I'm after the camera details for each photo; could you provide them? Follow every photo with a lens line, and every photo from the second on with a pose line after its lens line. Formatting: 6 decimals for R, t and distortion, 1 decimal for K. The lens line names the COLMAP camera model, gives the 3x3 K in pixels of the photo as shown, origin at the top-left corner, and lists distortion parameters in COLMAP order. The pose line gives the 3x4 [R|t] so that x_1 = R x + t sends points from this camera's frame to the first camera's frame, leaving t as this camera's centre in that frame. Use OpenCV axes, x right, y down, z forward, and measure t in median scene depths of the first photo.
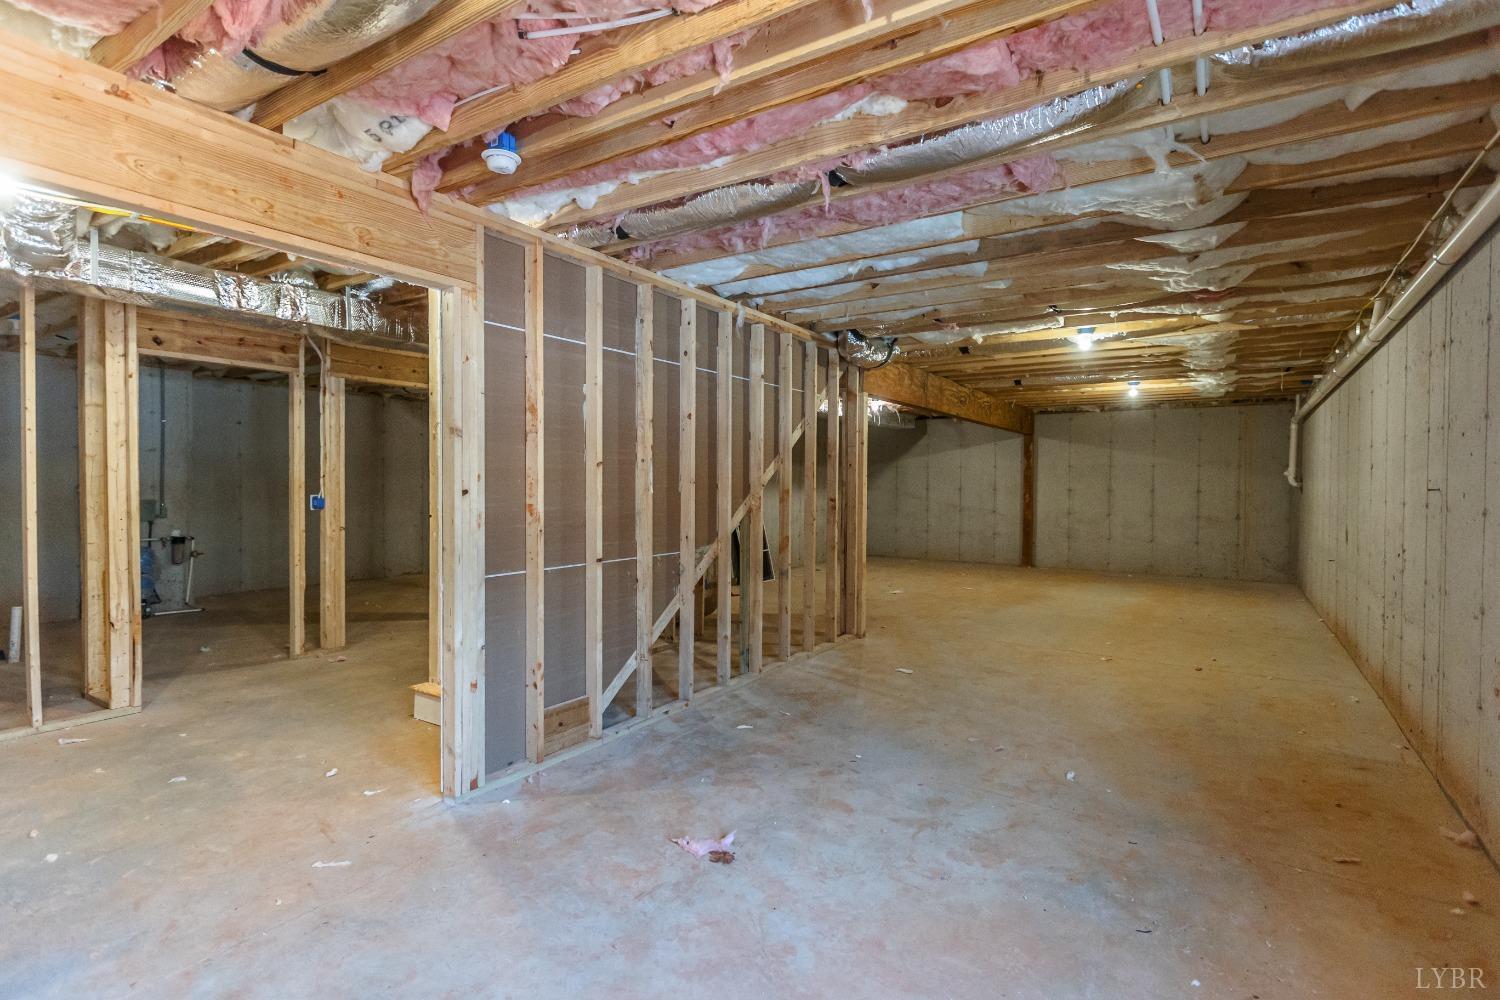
lens RADIAL K [[733.7, 0, 752.6], [0, 733.7, 496.2], [0, 0, 1]] dist [0.001138, 0.000172]
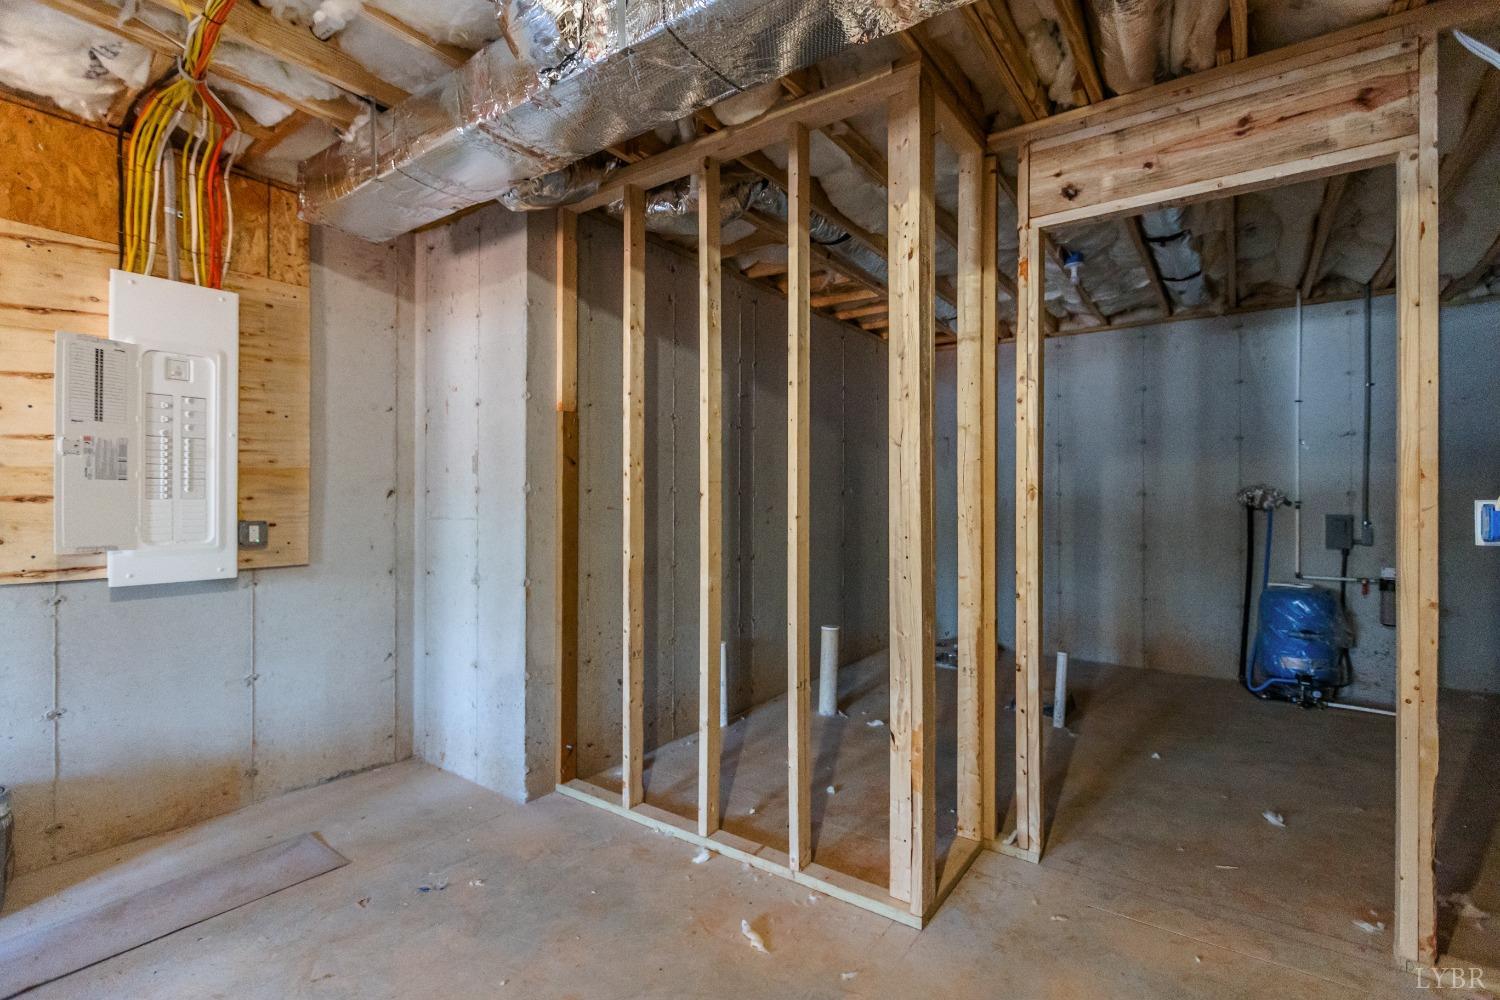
lens RADIAL K [[712.9, 0, 749.4], [0, 712.9, 498.2], [0, 0, 1]] dist [-0.003417, 0.000226]
pose [[-0.037143, -0.001708, -0.999309, -0.275423], [-0.023058, 0.999734, -0.000852, 0.004283], [0.999044, 0.023010, -0.037172, 0.708149]]
